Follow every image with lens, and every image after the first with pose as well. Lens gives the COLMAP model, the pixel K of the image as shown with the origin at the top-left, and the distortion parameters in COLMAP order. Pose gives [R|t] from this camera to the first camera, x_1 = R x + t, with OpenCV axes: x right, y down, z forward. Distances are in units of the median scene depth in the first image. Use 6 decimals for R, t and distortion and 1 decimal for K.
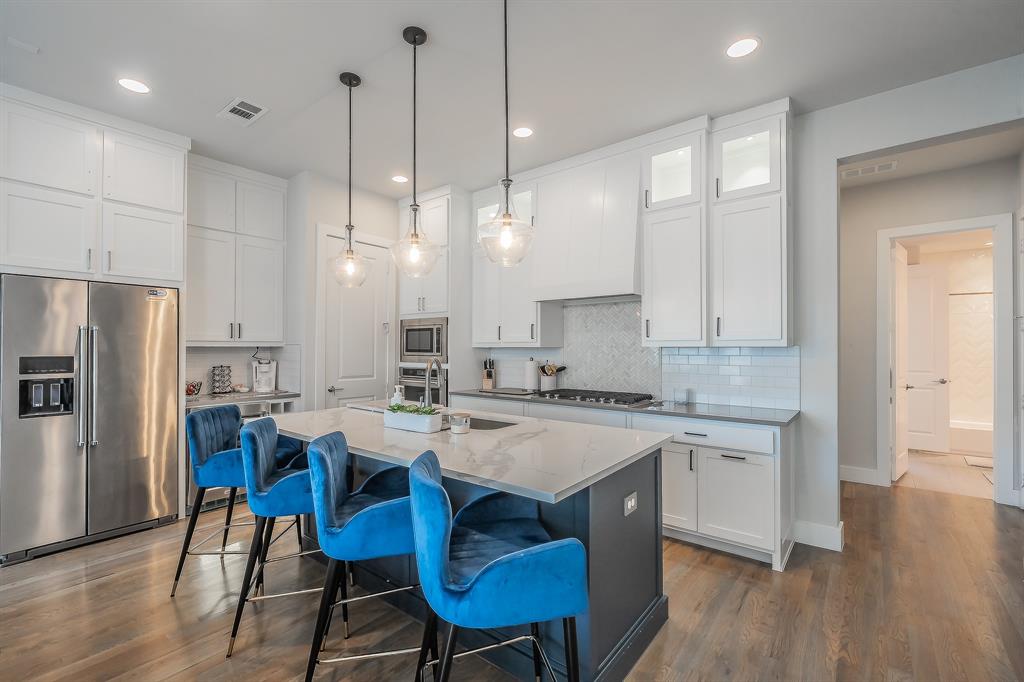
lens RADIAL K [[444.8, 0, 505.4], [0, 444.8, 343.0], [0, 0, 1]] dist [0.002904, 0.000196]
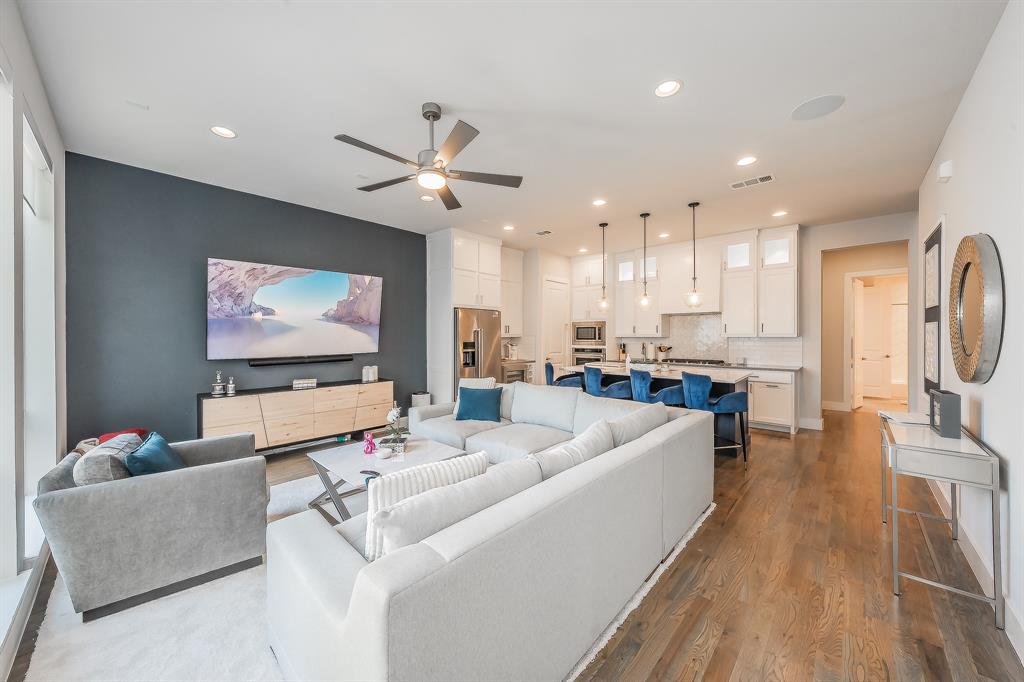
lens RADIAL K [[366.9, 0, 506.4], [0, 366.9, 335.8], [0, 0, 1]] dist [-0.000571, -0.000052]
pose [[0.997450, -0.002119, -0.071343, -0.532730], [0.003071, 0.999908, 0.013241, -0.021187], [0.071309, -0.013427, 0.997364, -0.723838]]
